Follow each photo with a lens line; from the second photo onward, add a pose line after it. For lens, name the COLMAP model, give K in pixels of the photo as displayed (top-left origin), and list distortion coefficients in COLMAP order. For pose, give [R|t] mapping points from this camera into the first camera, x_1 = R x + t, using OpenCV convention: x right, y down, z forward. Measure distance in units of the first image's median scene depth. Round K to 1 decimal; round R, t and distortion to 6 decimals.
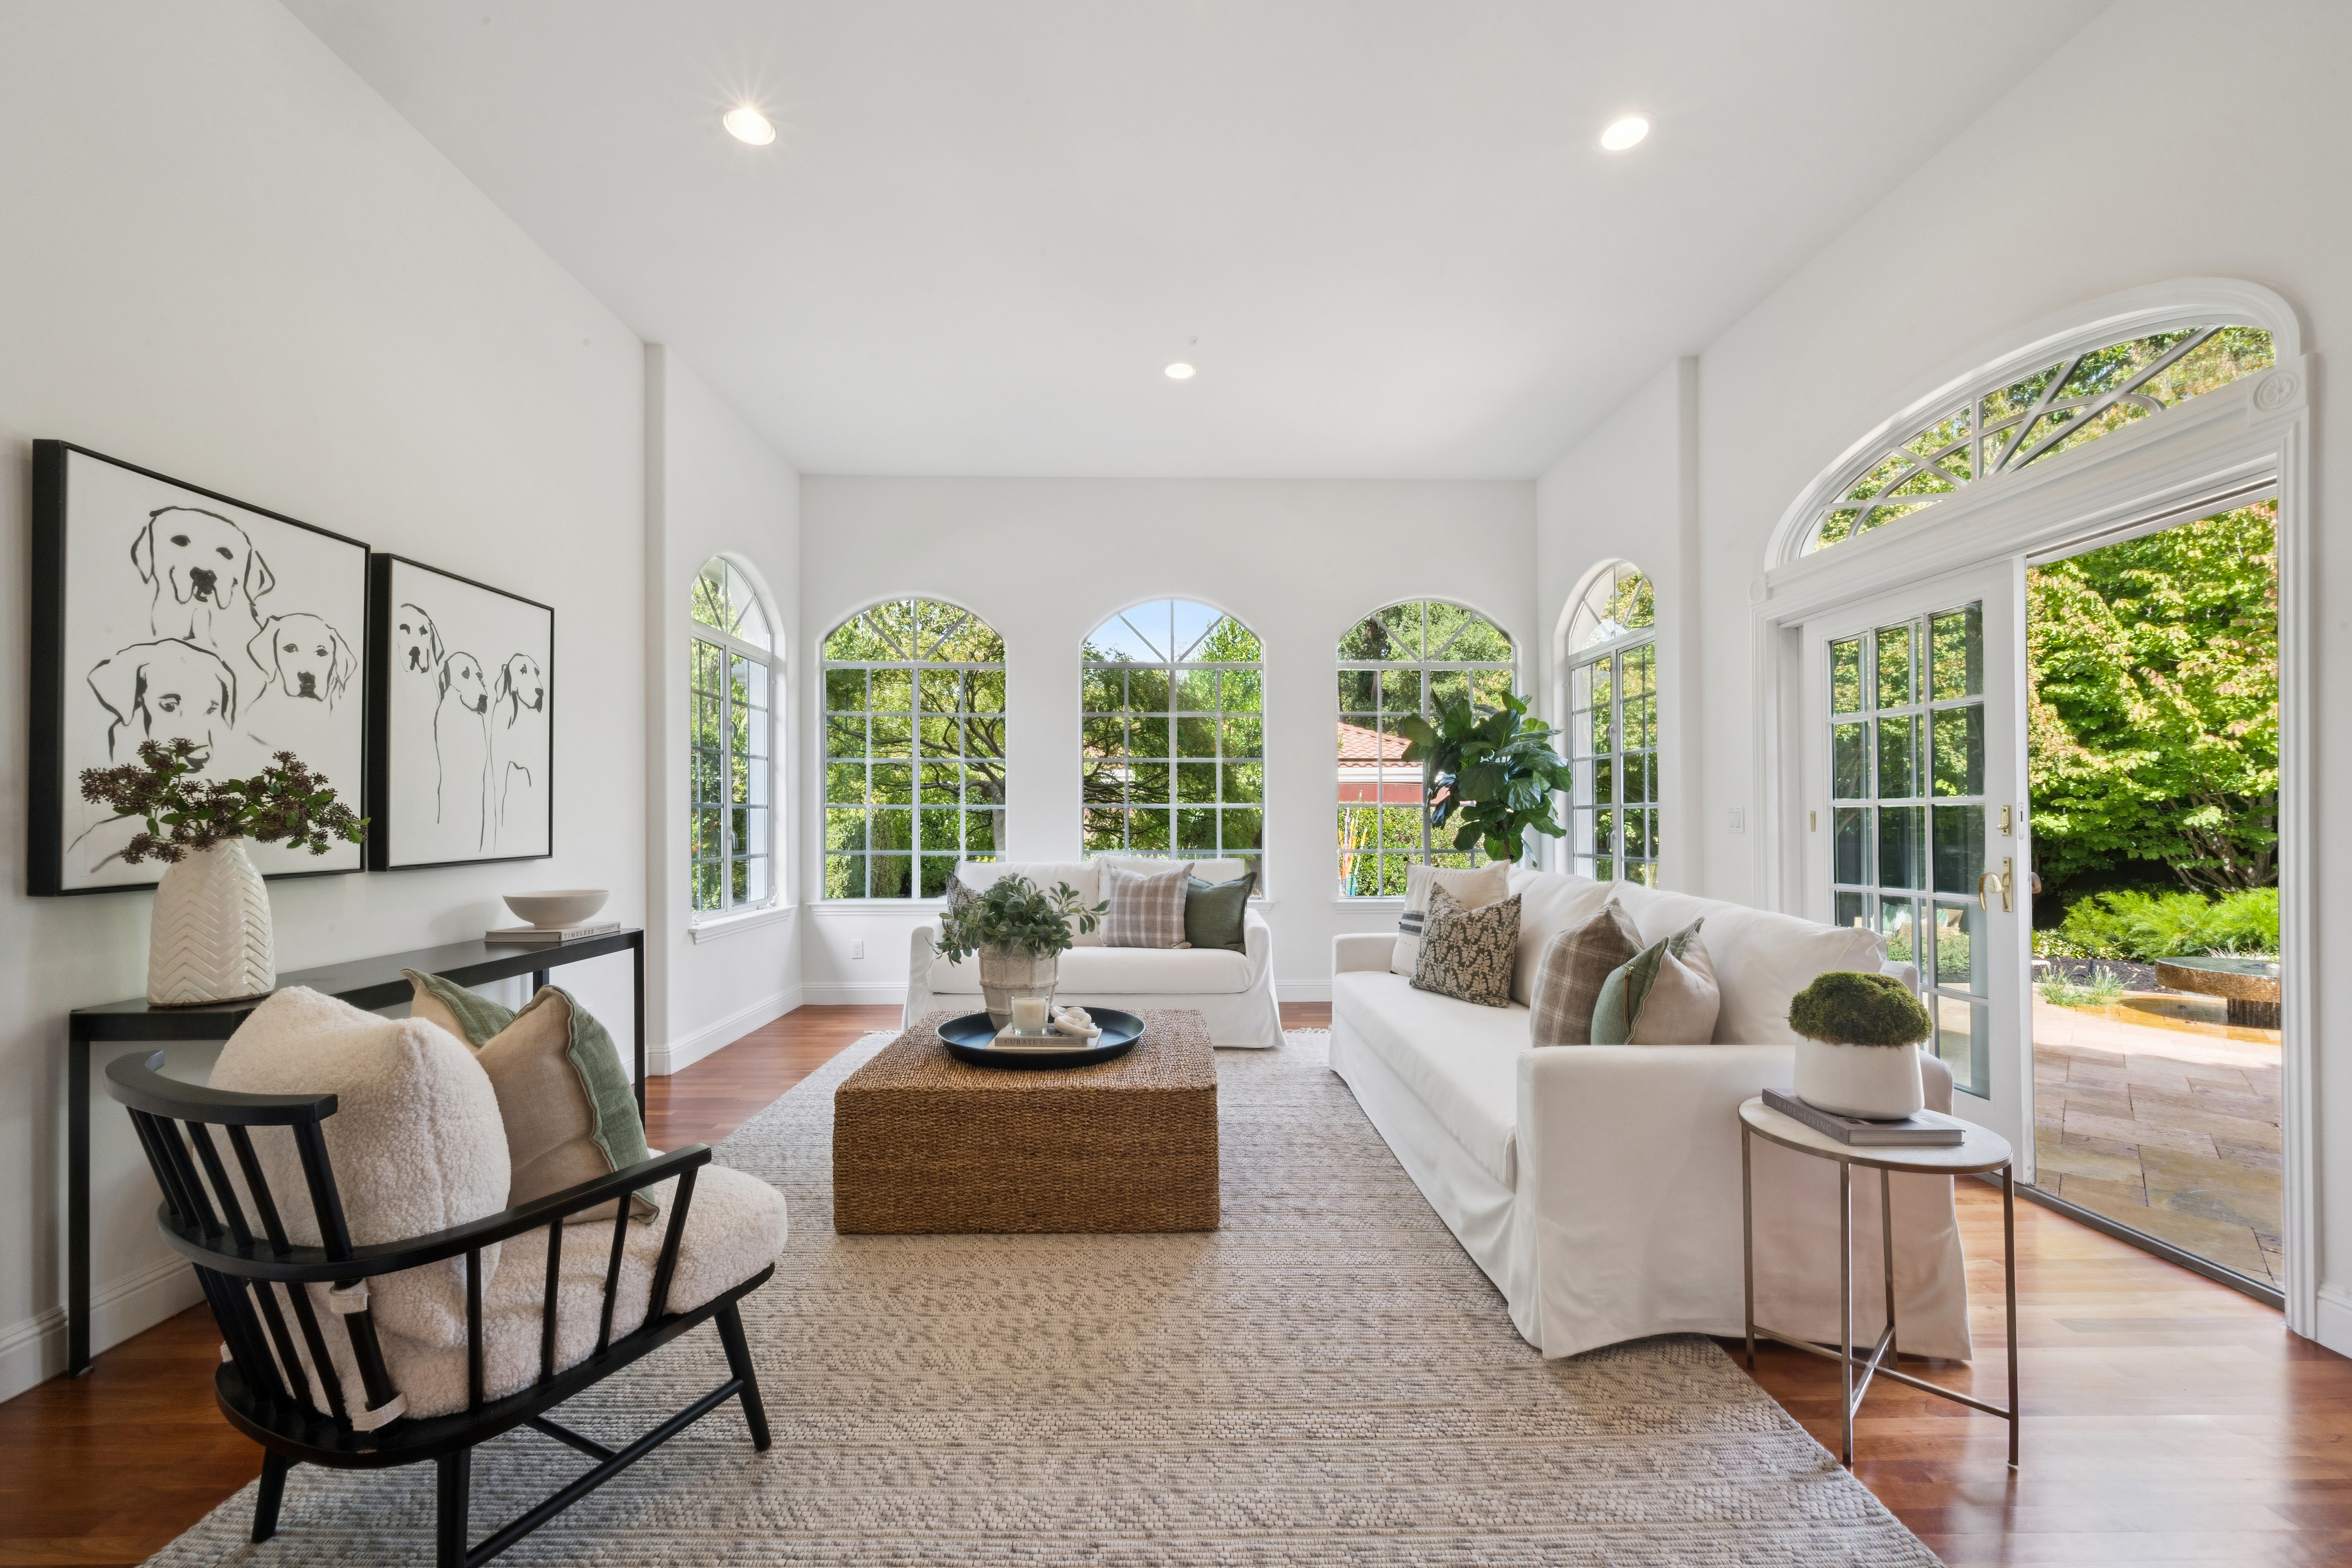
lens RADIAL K [[928.9, 0, 1175.8], [0, 928.9, 803.7], [0, 0, 1]] dist [0.002489, 0.000462]
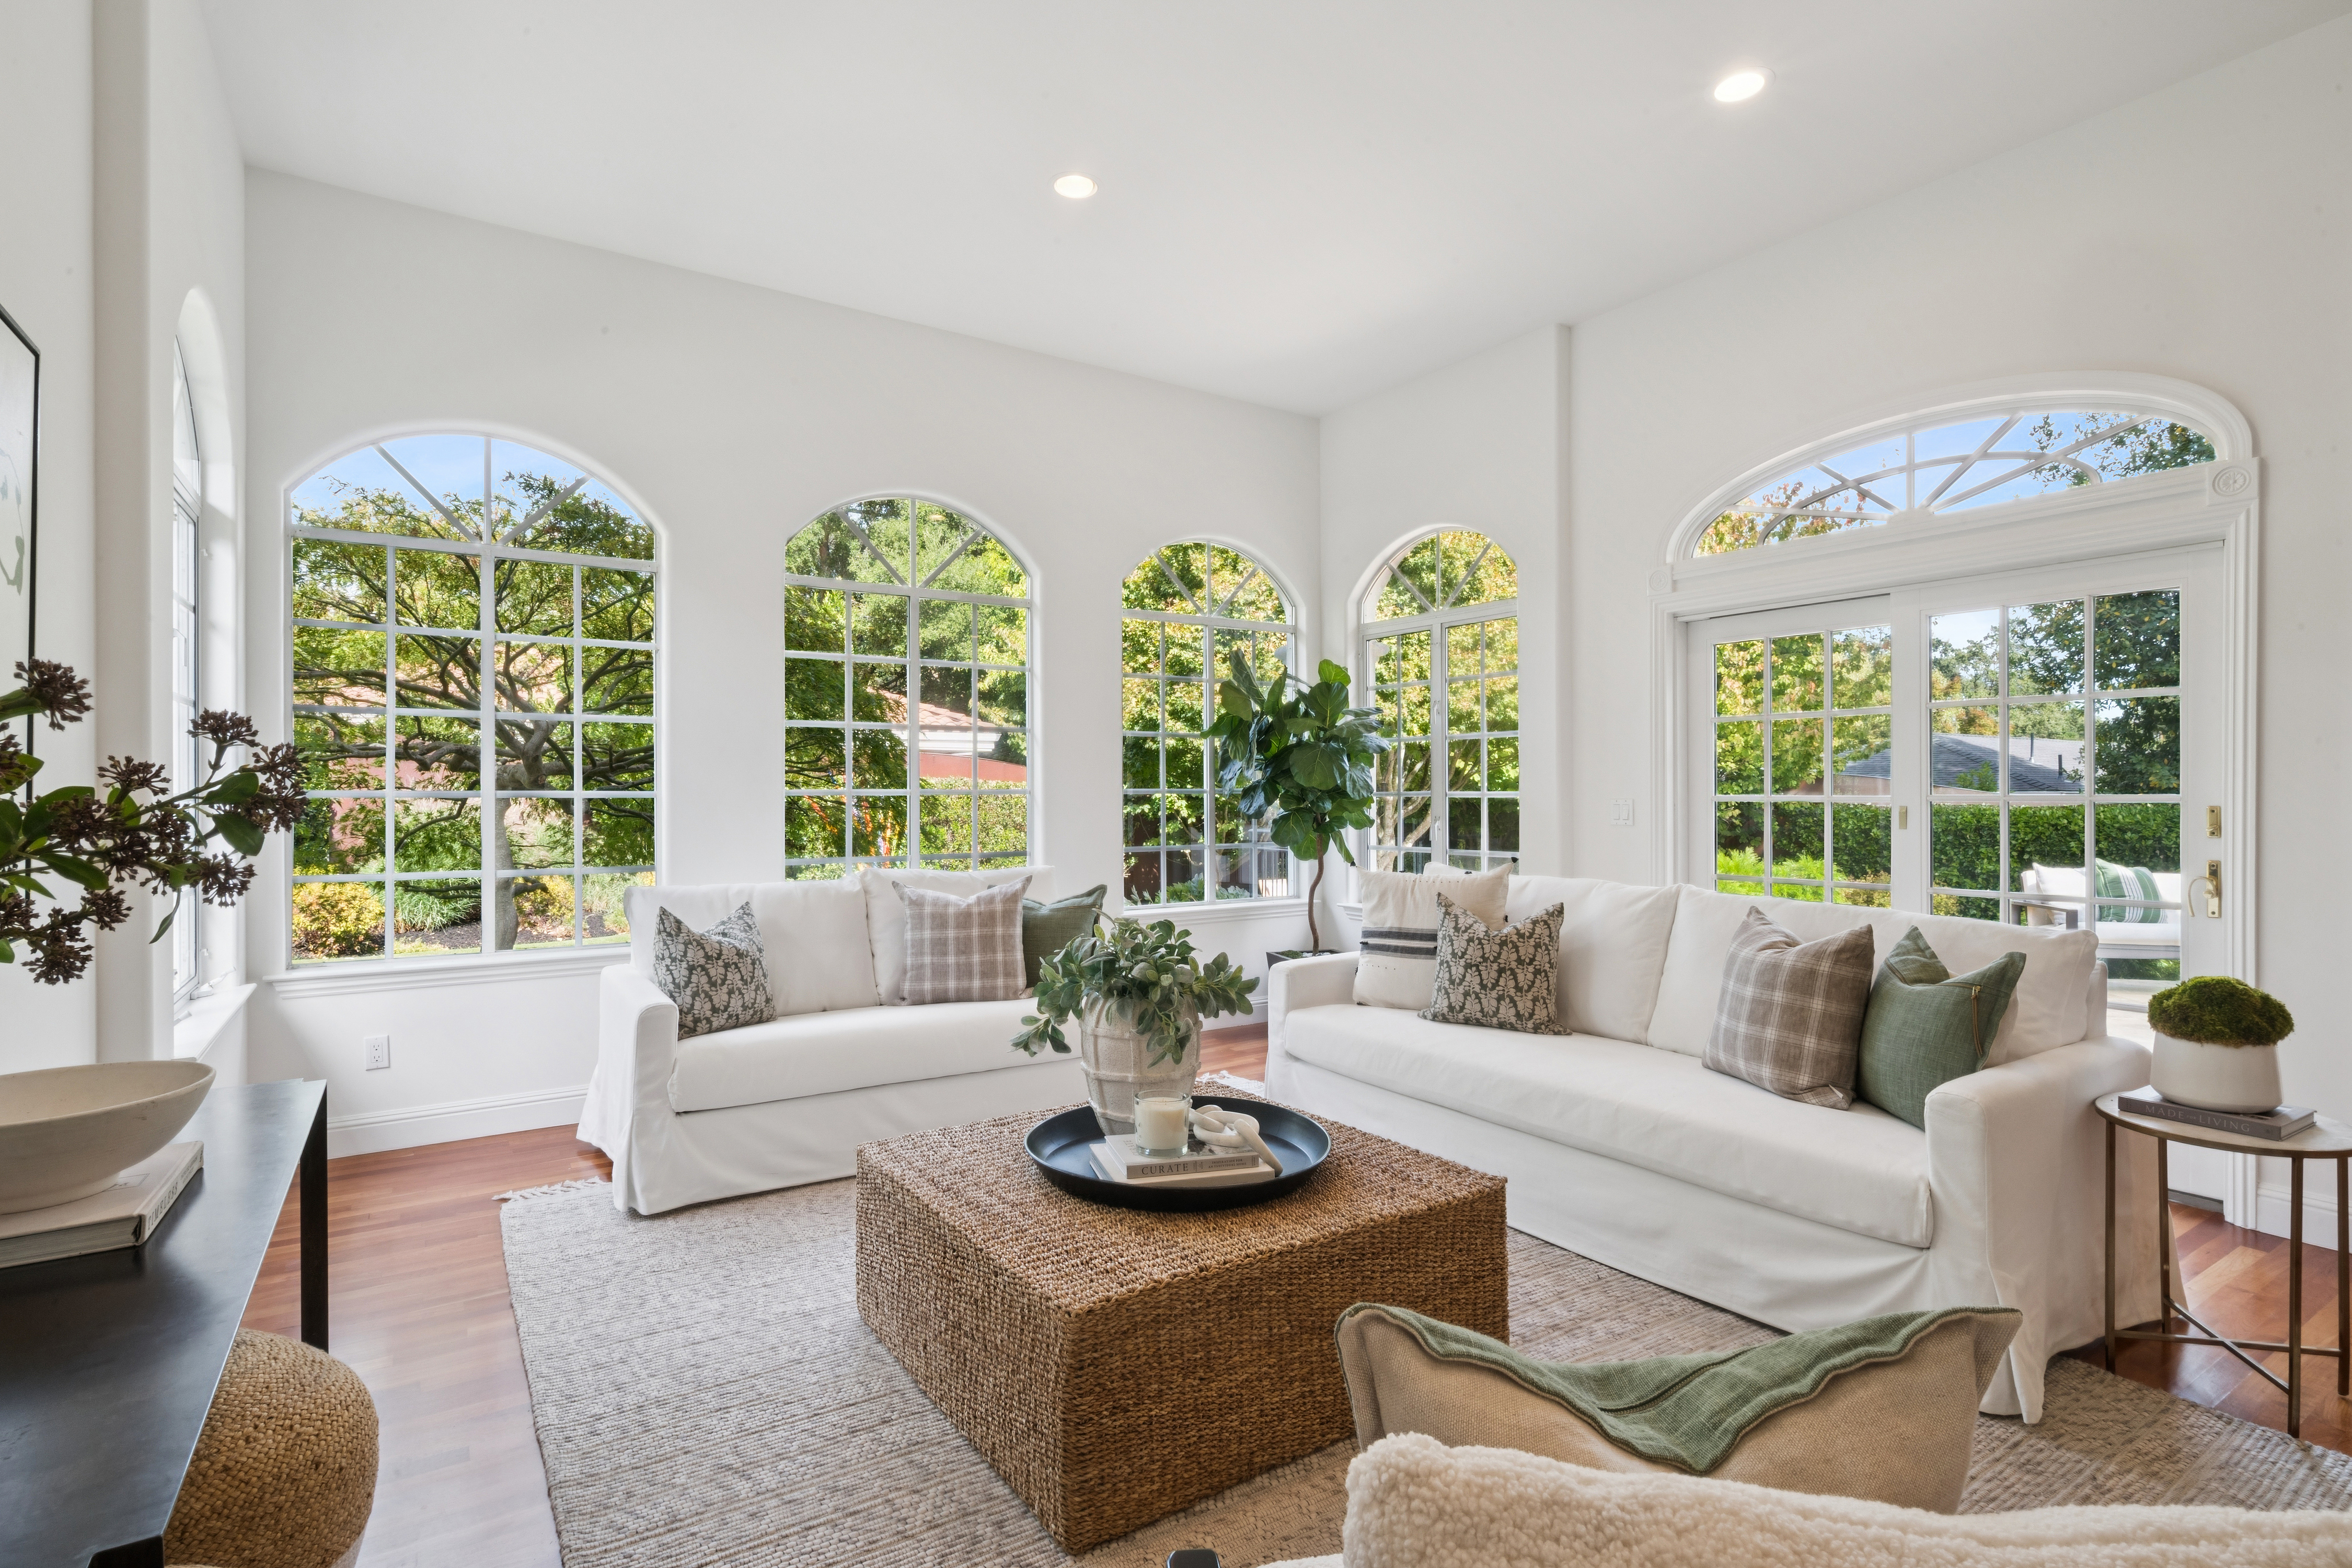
lens RADIAL K [[1148.6, 0, 1177.9], [0, 1148.6, 780.2], [0, 0, 1]] dist [0.005142, 0.000191]
pose [[0.842279, 0.003893, 0.539027, -0.501595], [-0.008121, 0.999952, 0.005468, -0.021751], [-0.538980, -0.008983, 0.842271, 0.266584]]
